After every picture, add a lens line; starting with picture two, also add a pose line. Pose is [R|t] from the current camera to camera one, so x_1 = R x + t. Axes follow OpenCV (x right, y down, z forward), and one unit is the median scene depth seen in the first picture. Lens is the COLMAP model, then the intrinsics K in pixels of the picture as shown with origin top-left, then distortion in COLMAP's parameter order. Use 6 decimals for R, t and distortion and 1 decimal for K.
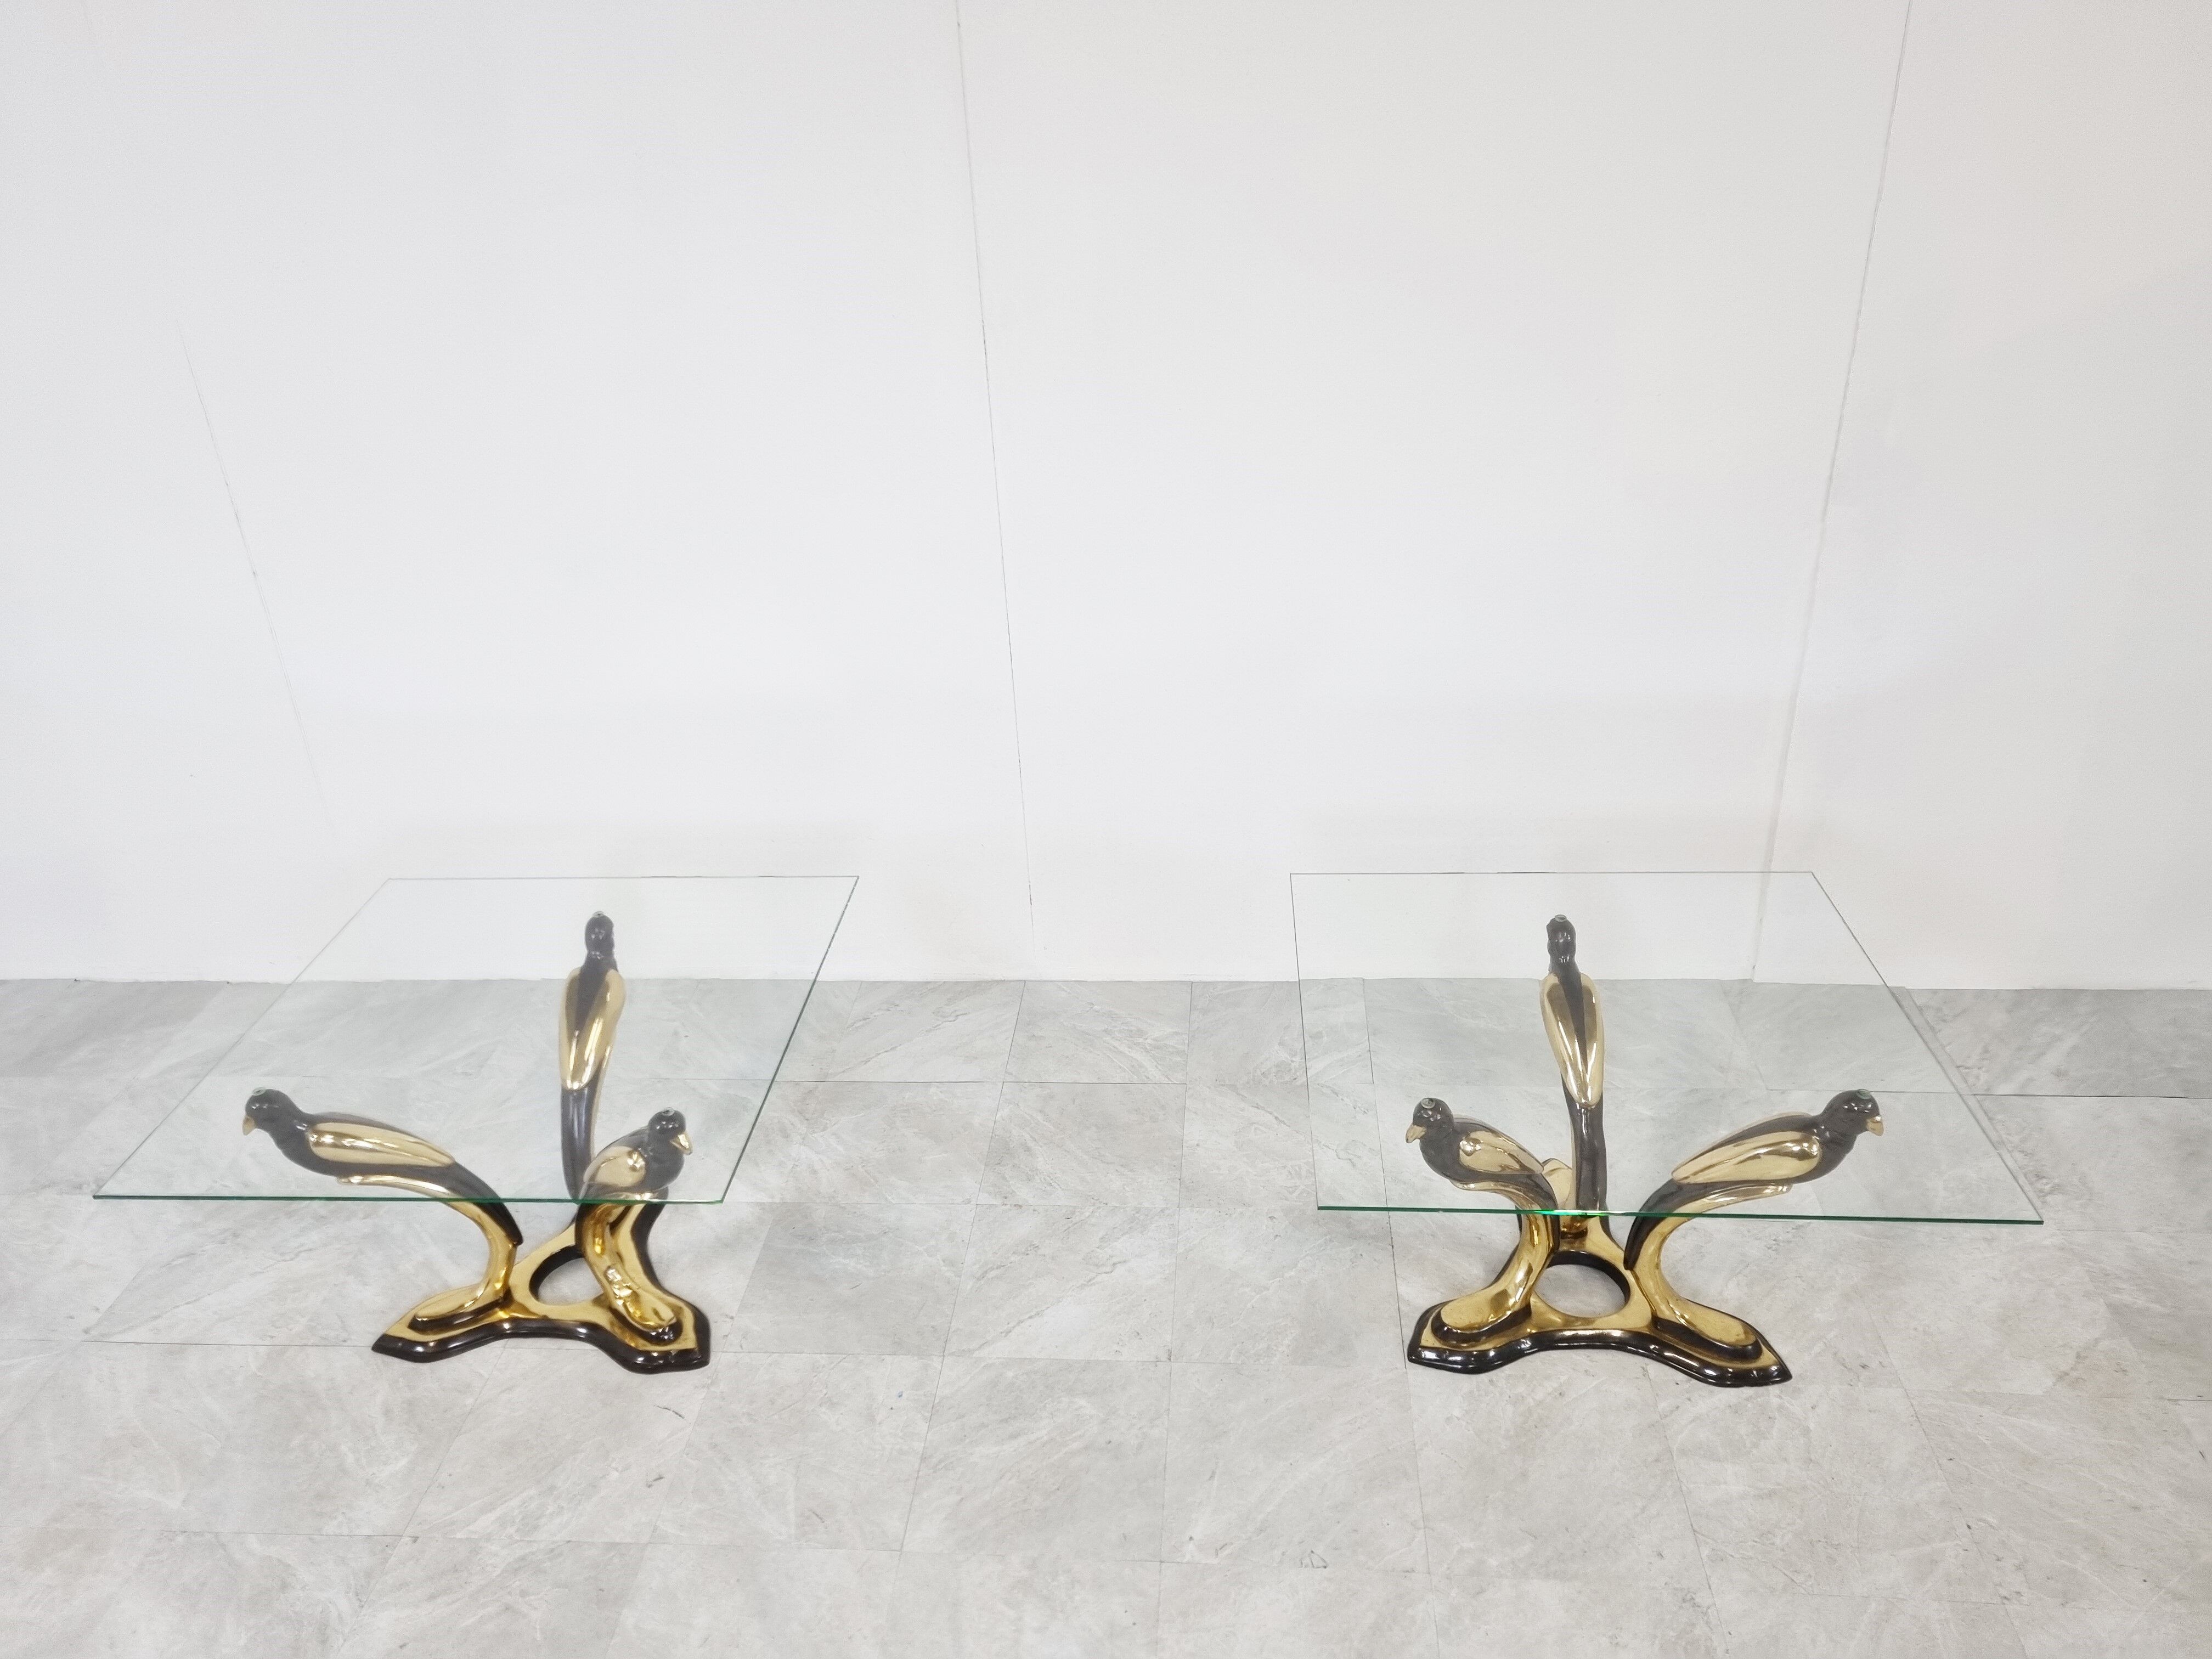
lens RADIAL K [[1669.5, 0, 1091.5], [0, 1669.5, 824.1], [0, 0, 1]] dist [0.071269, -0.050310]
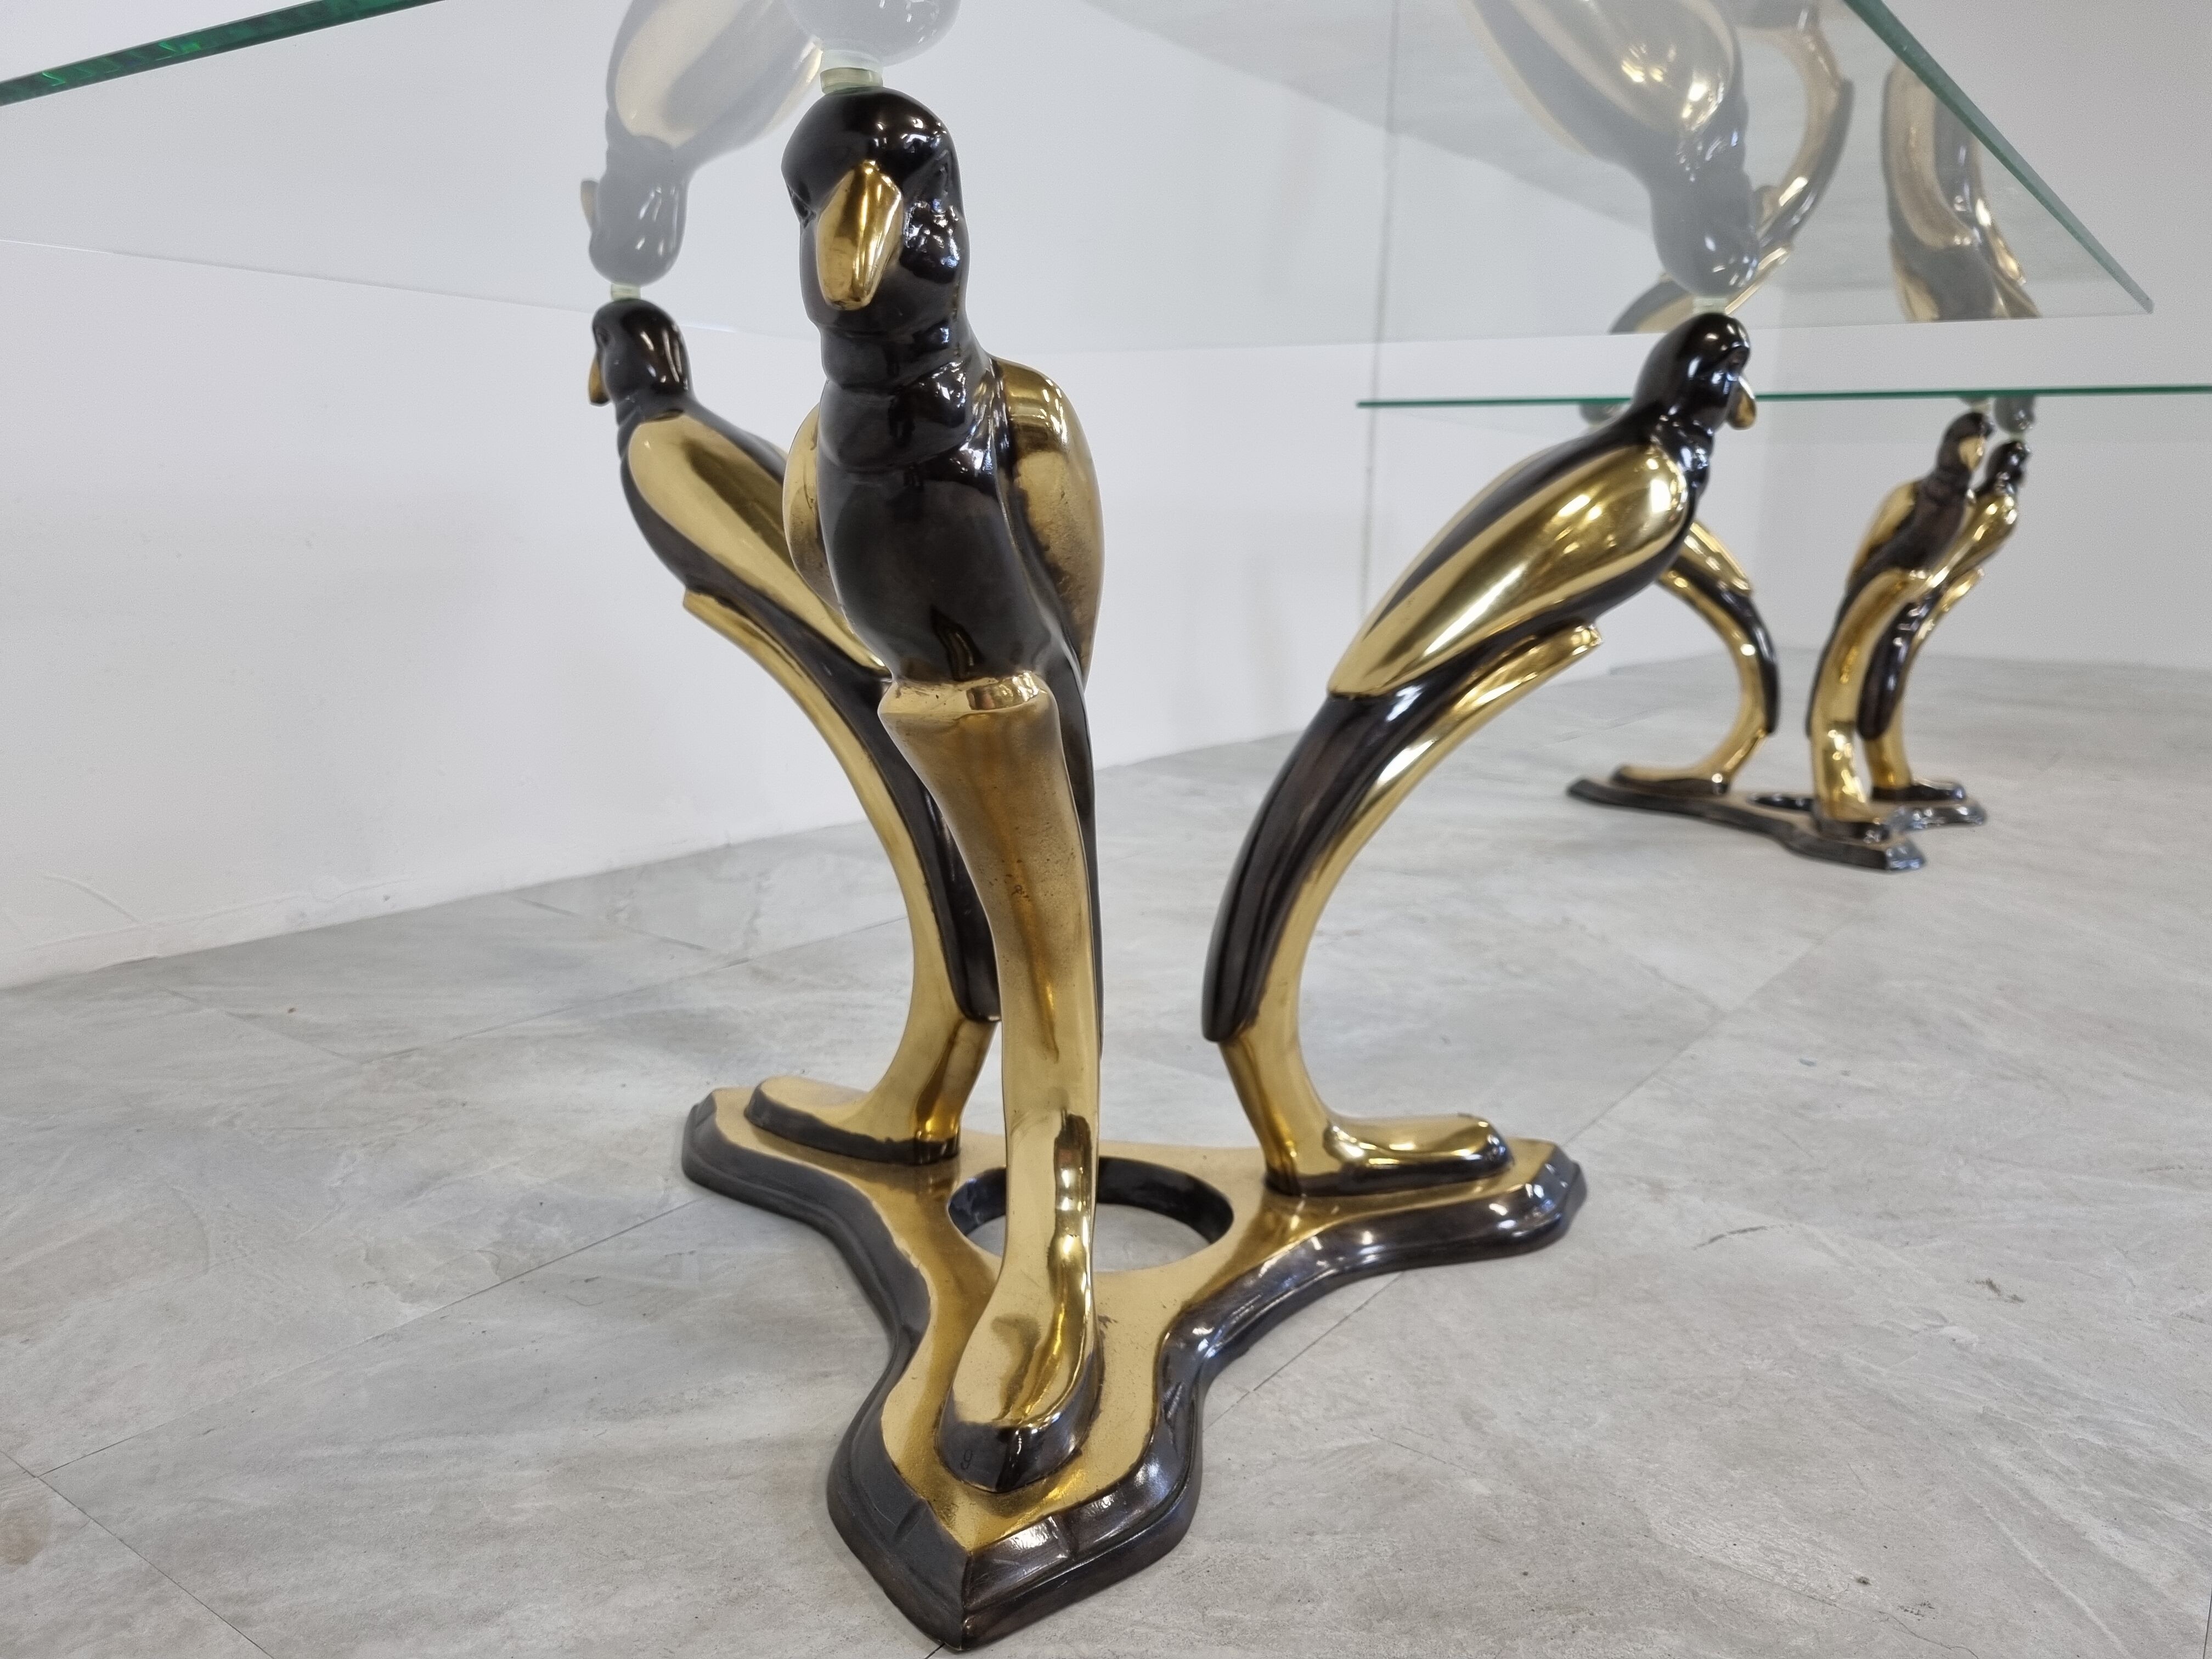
lens RADIAL K [[1669.7, 0, 1105.2], [0, 1669.7, 892.2], [0, 0, 1]] dist [0.050606, -0.043020]
pose [[0.511693, -0.137444, 0.848103, -0.633778], [0.349153, 0.935200, -0.059099, 0.258768], [-0.785024, 0.326358, 0.526524, 0.913144]]
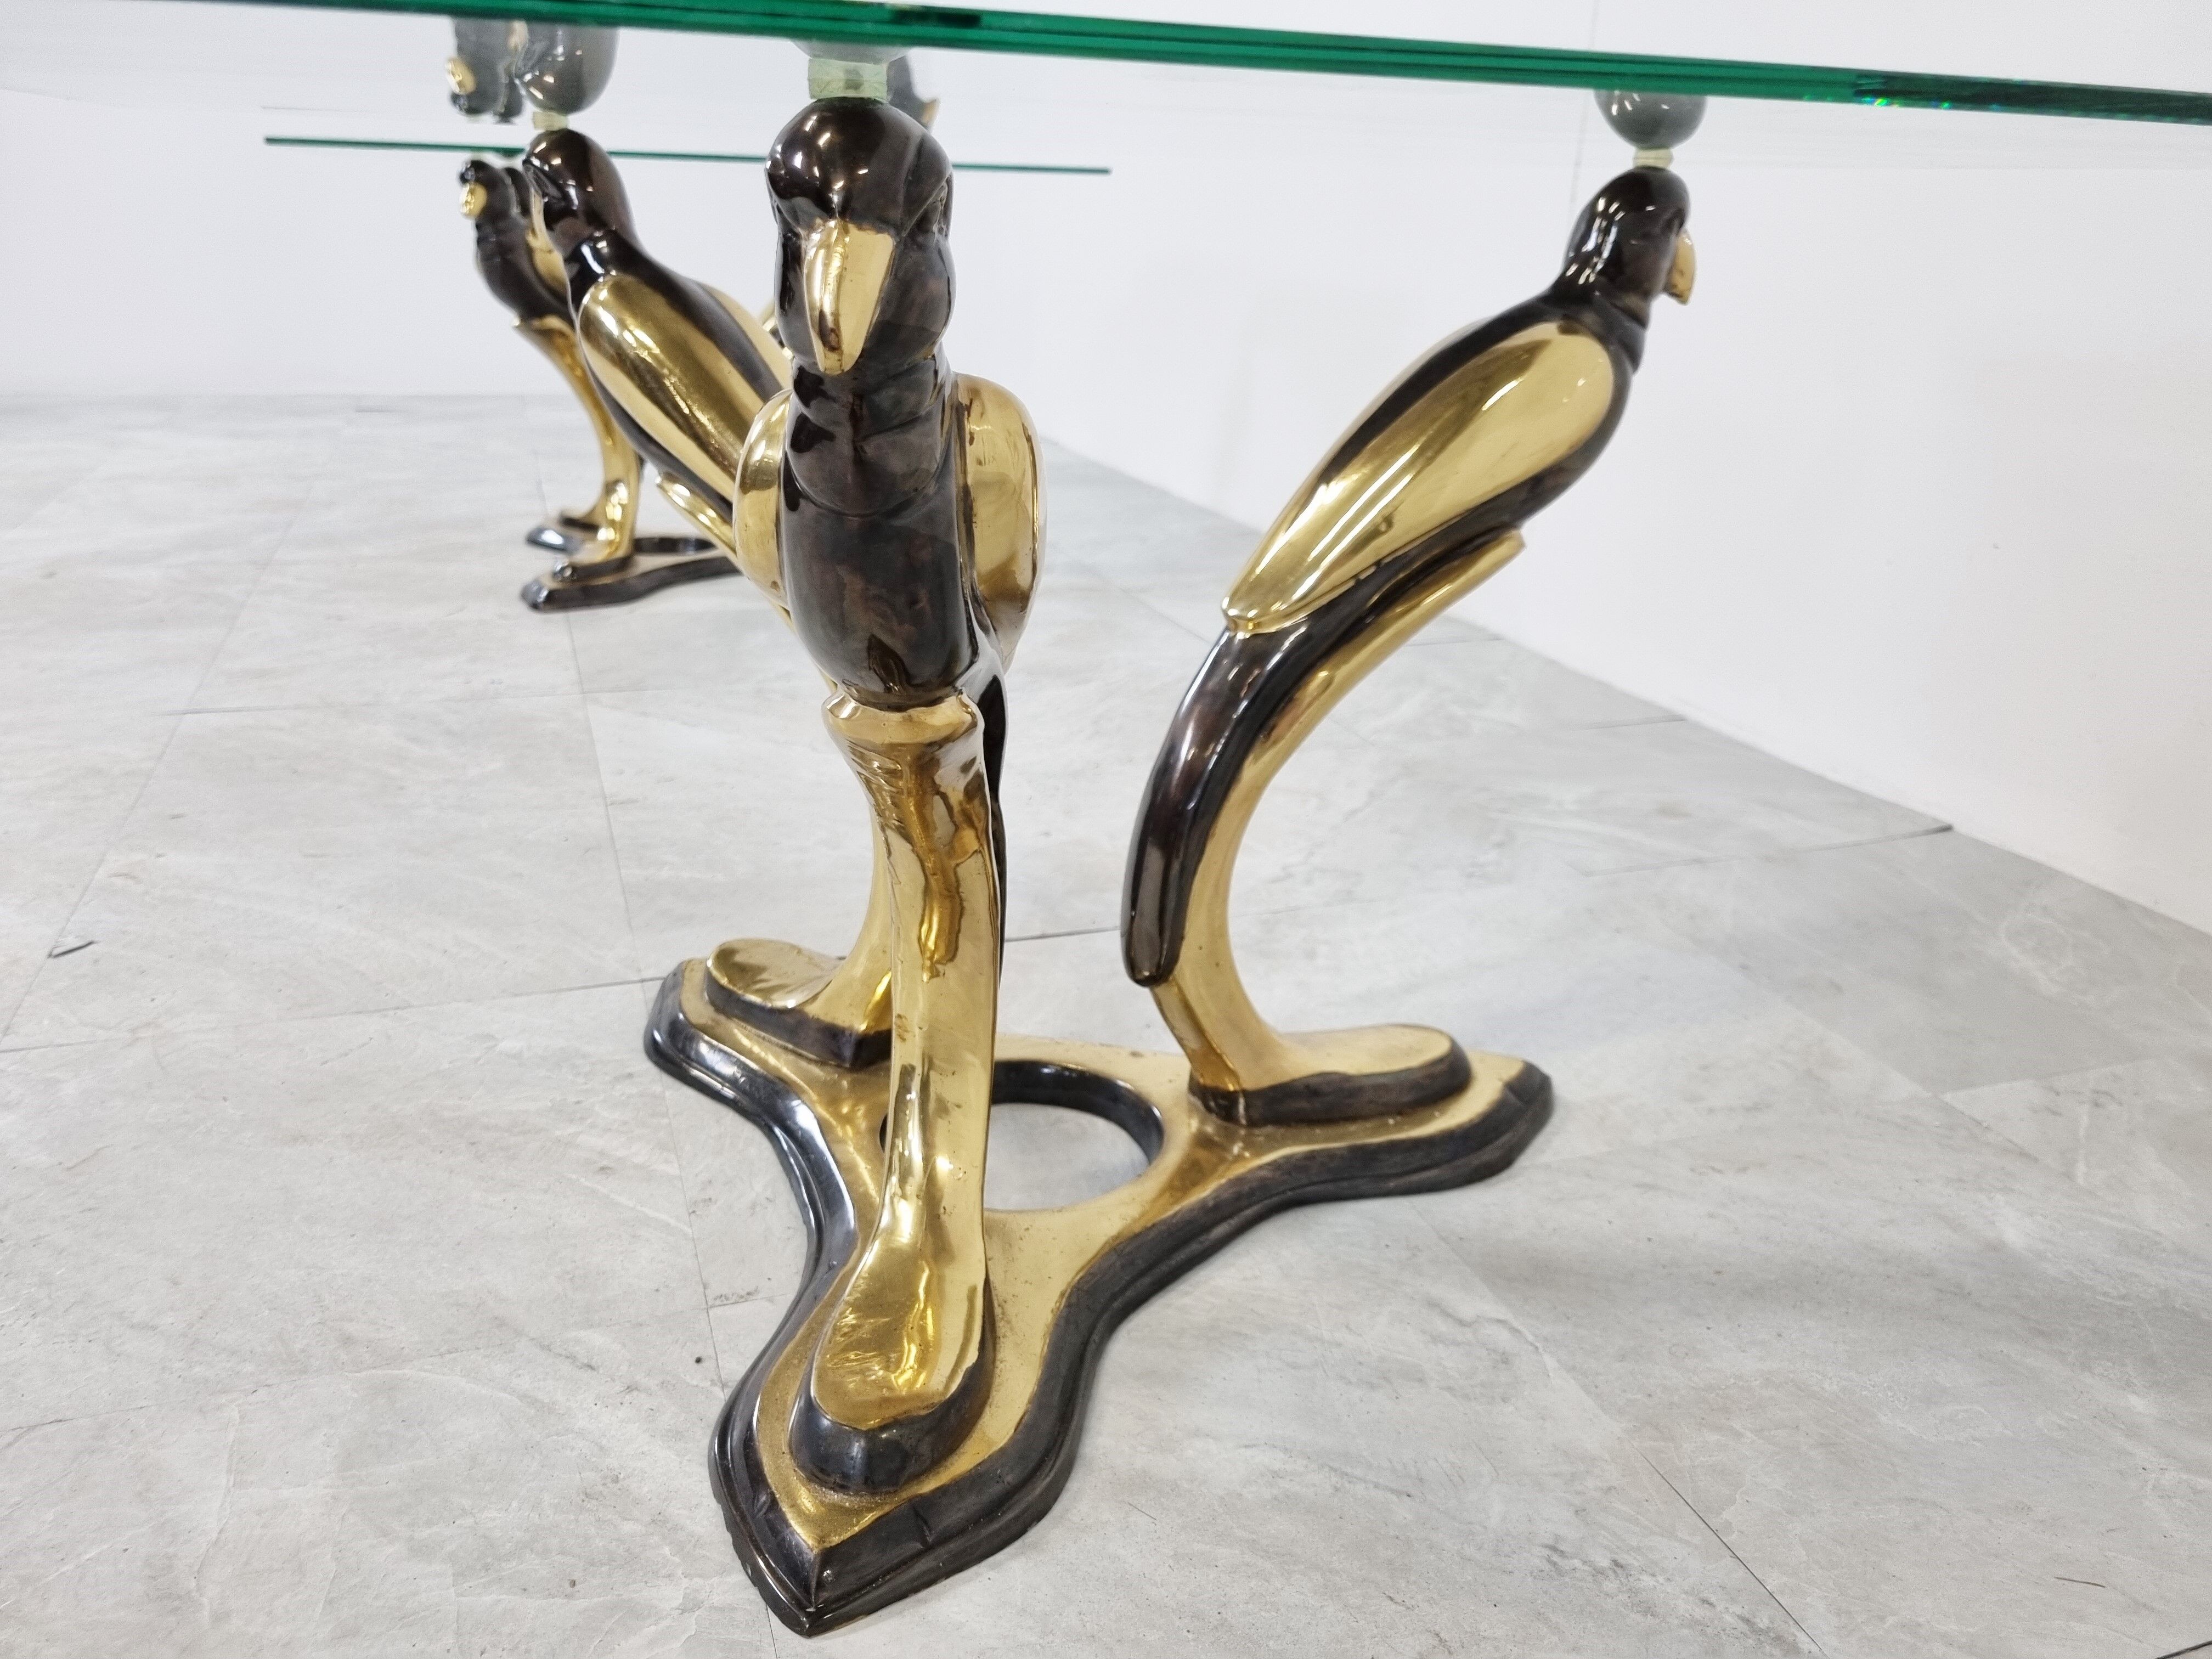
lens RADIAL K [[1686.9, 0, 1123.3], [0, 1686.9, 836.4], [0, 0, 1]] dist [0.044052, -0.033851]
pose [[0.408718, 0.374748, -0.832174, 0.597623], [-0.461468, 0.871522, 0.165820, 0.167699], [0.787399, 0.316249, 0.529141, 0.880574]]
